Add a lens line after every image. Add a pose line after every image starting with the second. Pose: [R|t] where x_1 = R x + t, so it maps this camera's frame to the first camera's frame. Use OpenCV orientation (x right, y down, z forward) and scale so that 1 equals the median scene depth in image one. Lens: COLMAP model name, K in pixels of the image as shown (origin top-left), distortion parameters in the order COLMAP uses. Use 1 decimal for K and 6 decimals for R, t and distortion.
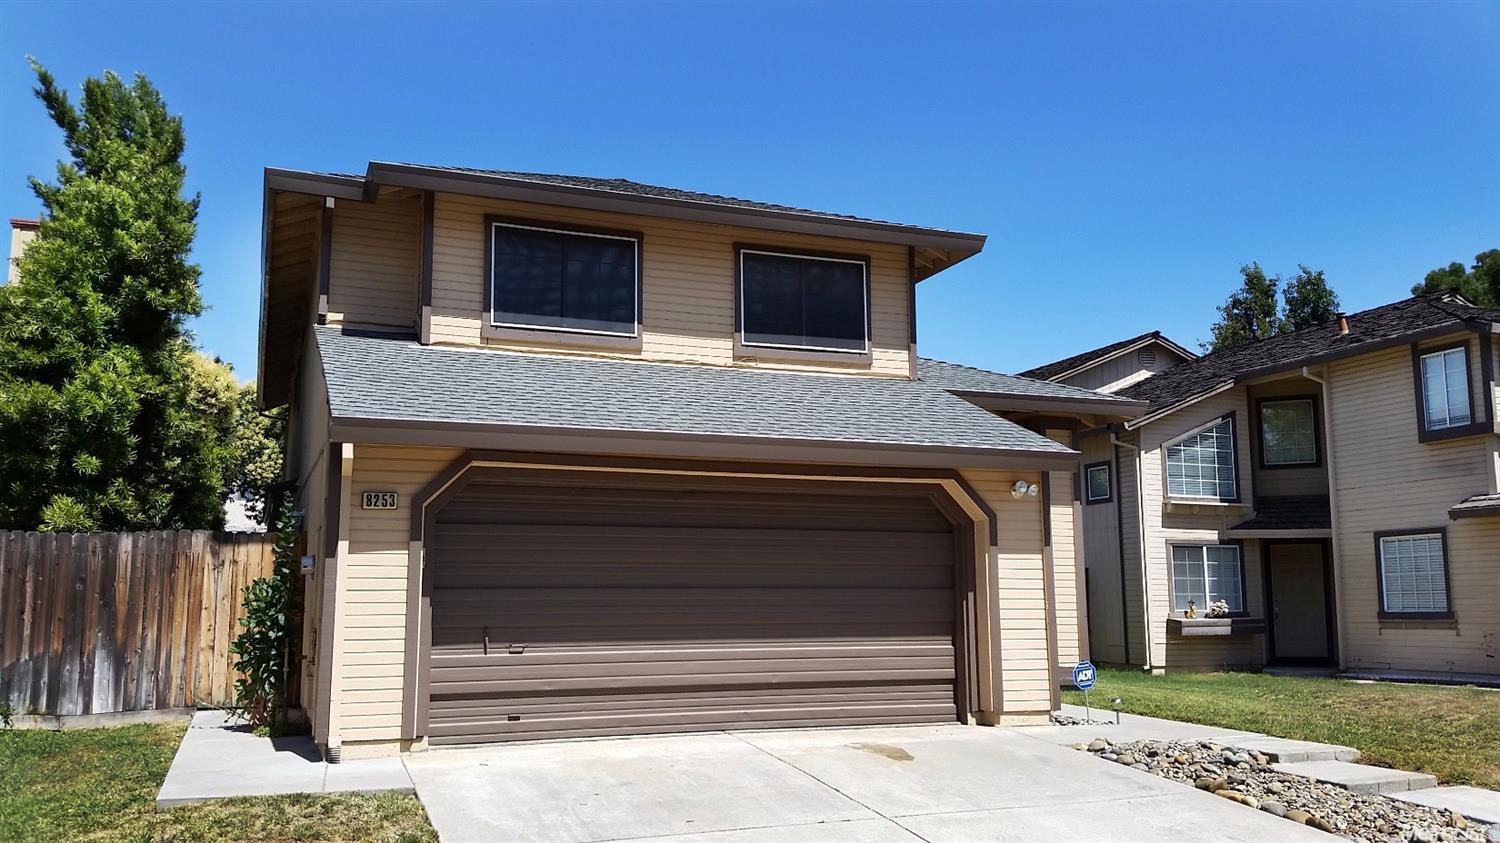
lens RADIAL K [[1196.1, 0, 749.9], [0, 1196.1, 437.2], [0, 0, 1]] dist [0.139205, -0.290540]
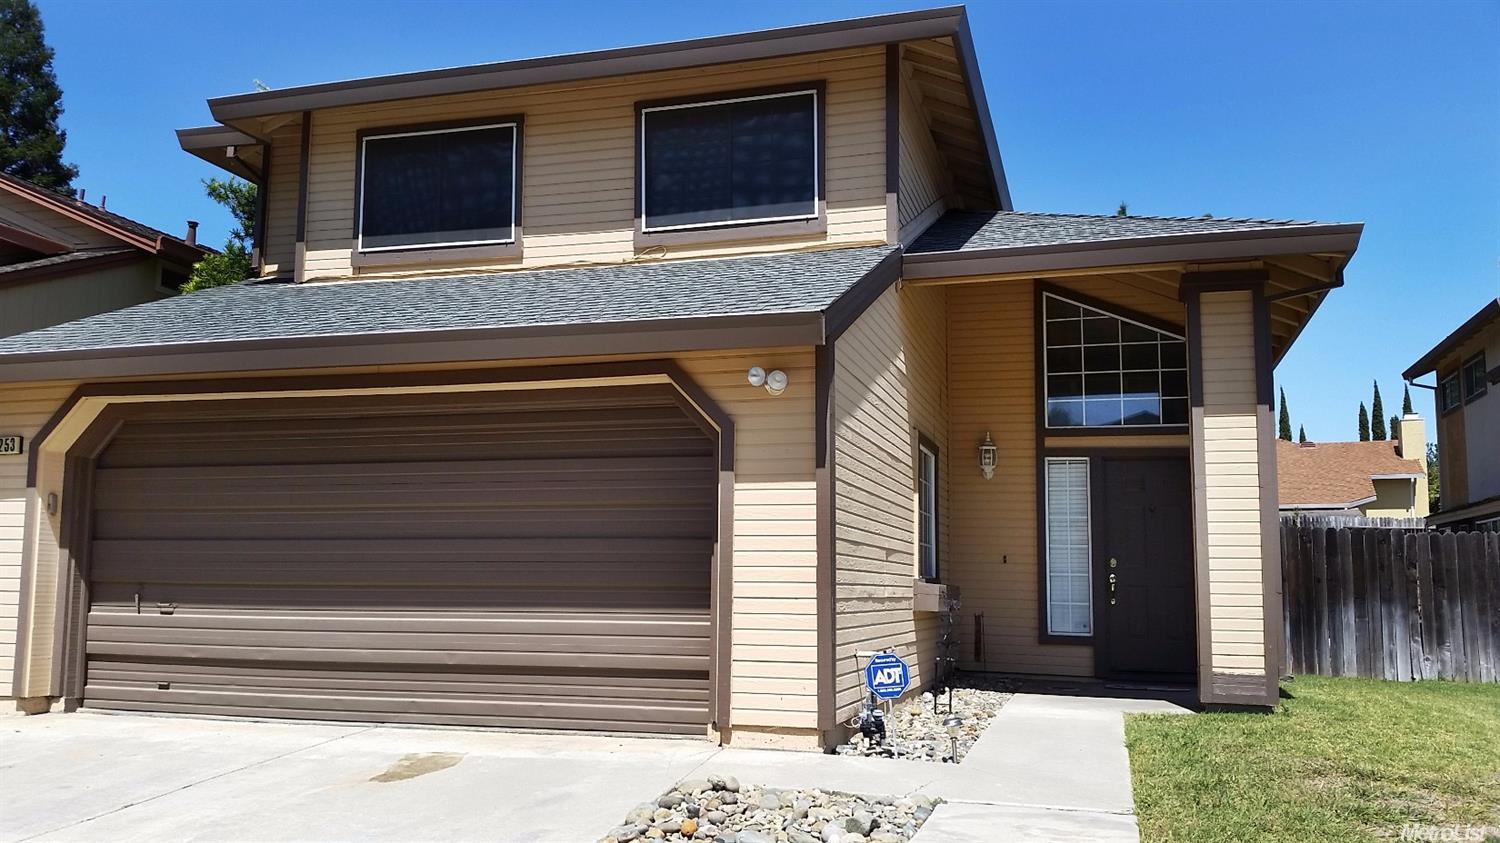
lens RADIAL K [[1237.4, 0, 750.7], [0, 1237.4, 427.4], [0, 0, 1]] dist [0.141798, -0.342715]
pose [[0.795814, -0.066254, -0.601906, 0.541346], [0.070207, 0.997388, -0.016962, 0.069276], [0.601458, -0.028759, 0.798387, 0.411693]]
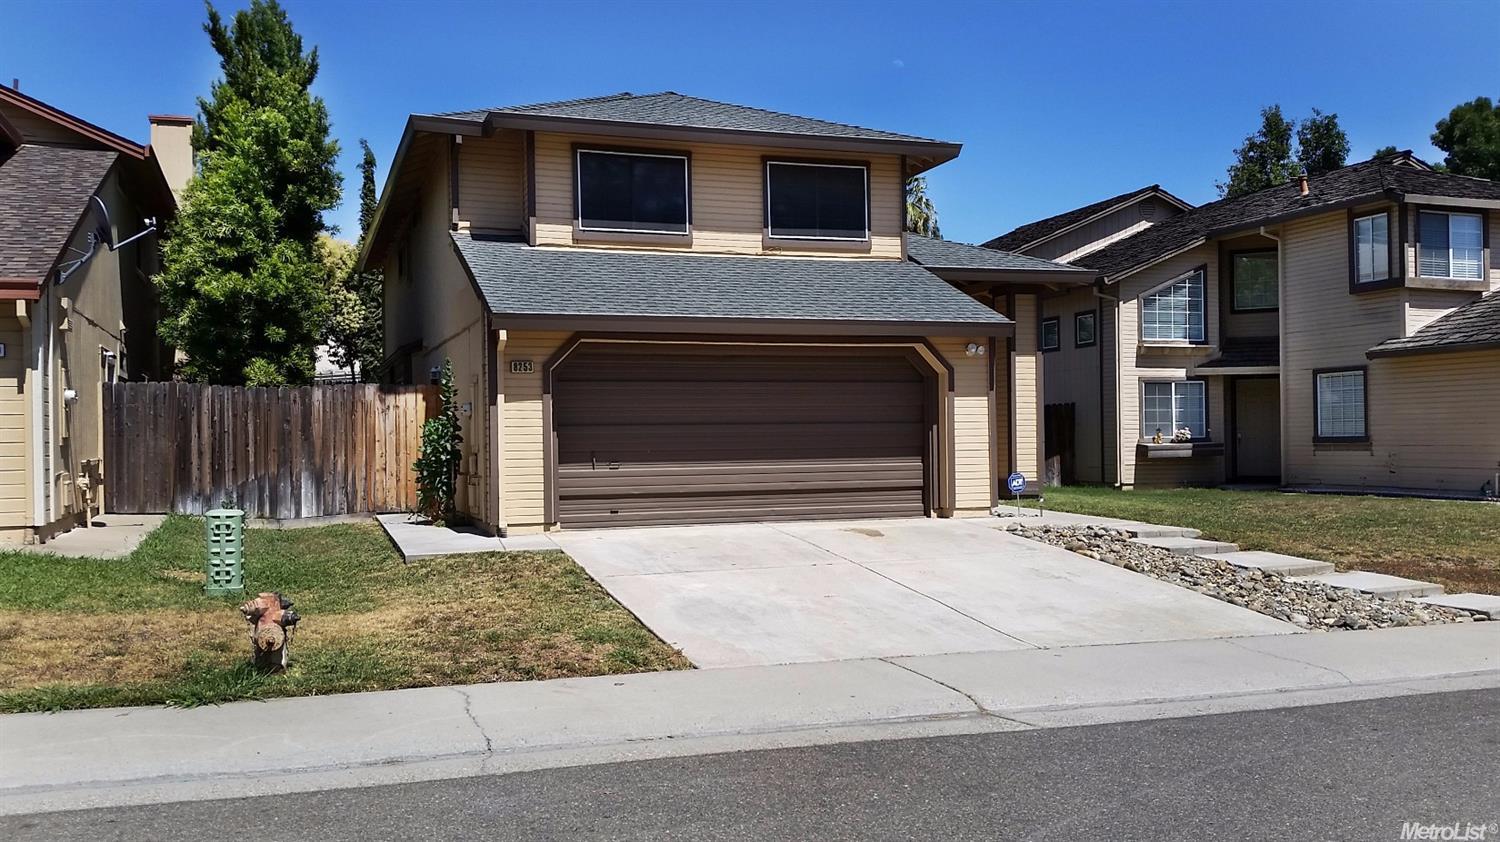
lens RADIAL K [[1237.4, 0, 750.7], [0, 1237.4, 426.9], [0, 0, 1]] dist [0.141798, -0.342715]
pose [[0.999281, -0.009882, -0.036606, 0.021289], [0.014477, 0.991737, 0.127470, -0.047084], [0.035044, -0.127908, 0.991167, -0.370578]]
